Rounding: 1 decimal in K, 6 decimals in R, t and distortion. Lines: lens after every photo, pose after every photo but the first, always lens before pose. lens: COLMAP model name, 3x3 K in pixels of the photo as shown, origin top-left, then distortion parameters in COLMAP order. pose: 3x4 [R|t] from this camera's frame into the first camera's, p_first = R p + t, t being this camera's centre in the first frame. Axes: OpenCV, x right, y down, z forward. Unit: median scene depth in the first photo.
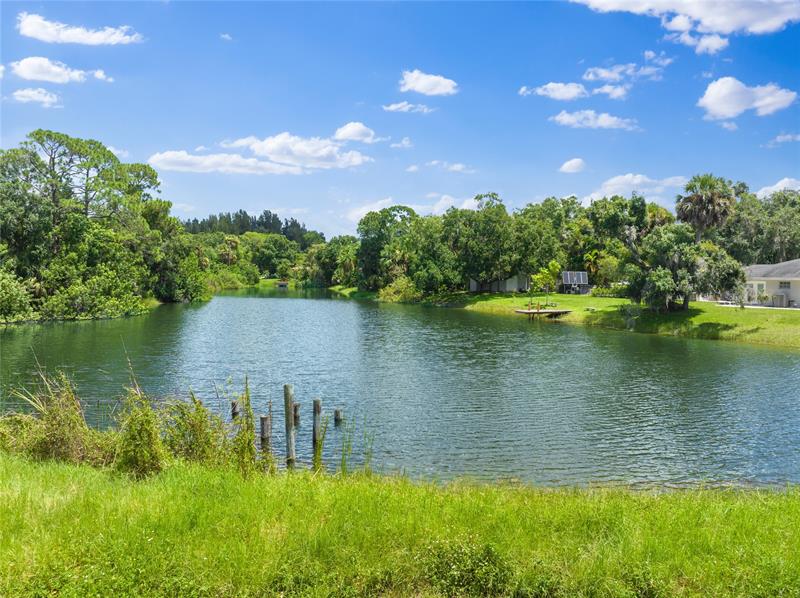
lens RADIAL K [[564.5, 0, 400.0], [0, 564.5, 299.0], [0, 0, 1]] dist [-0.034313, -0.002668]
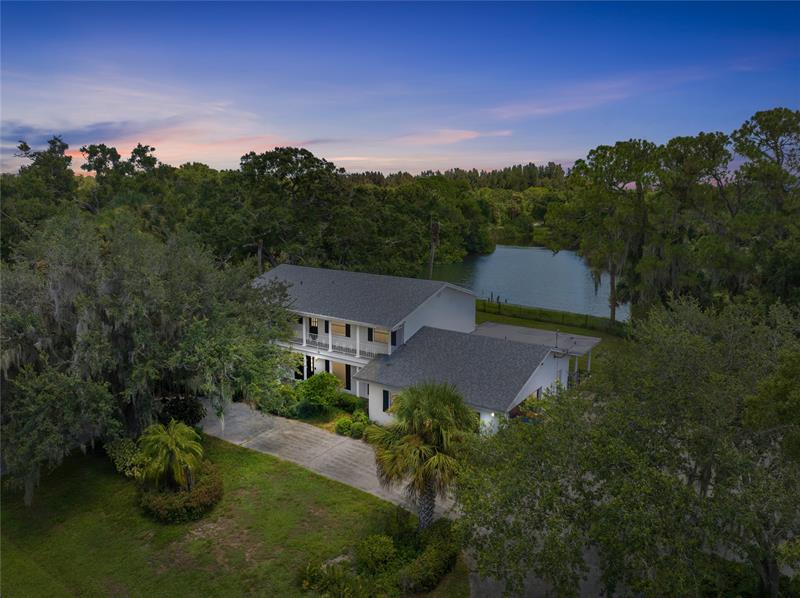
lens RADIAL K [[576.5, 0, 400.0], [0, 576.5, 299.0], [0, 0, 1]] dist [-0.005707, -0.002497]
pose [[0.870823, 0.093230, -0.482675, 0.388202], [-0.028541, 0.989784, 0.139688, -0.121845], [0.490767, -0.107867, 0.864588, -0.961188]]
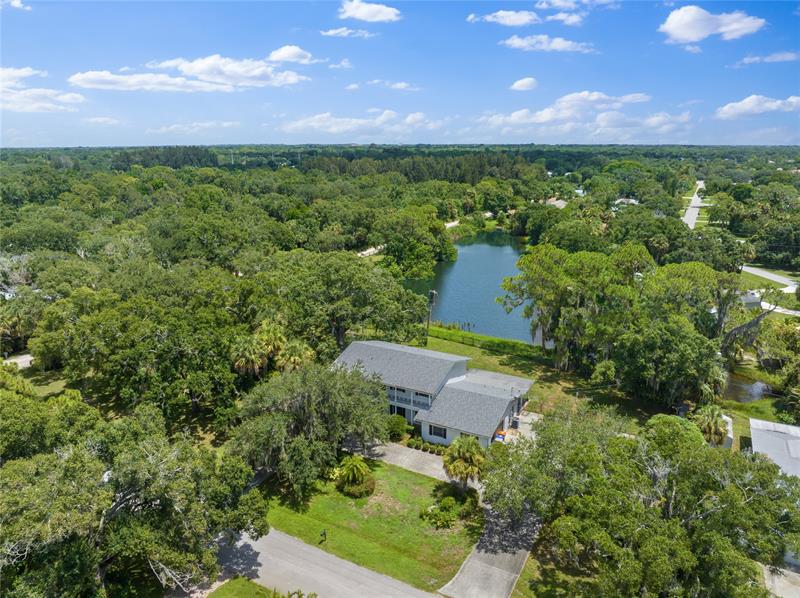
lens RADIAL K [[564.5, 0, 400.0], [0, 564.5, 299.0], [0, 0, 1]] dist [-0.034313, -0.002668]
pose [[0.911326, 0.095306, -0.400501, 0.481184], [-0.003166, 0.974428, 0.224678, -0.446535], [0.411673, -0.203487, 0.888324, -1.455367]]
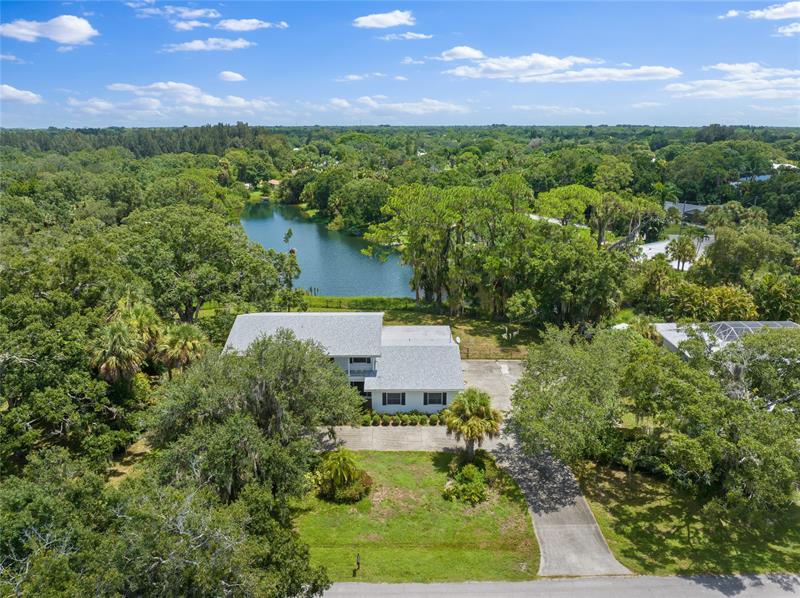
lens RADIAL K [[564.5, 0, 400.0], [0, 564.5, 299.0], [0, 0, 1]] dist [-0.034313, -0.002668]
pose [[0.996699, -0.036312, 0.072616, 0.081193], [0.016733, 0.967080, 0.253923, -0.331466], [-0.079446, -0.251870, 0.964495, -1.332780]]
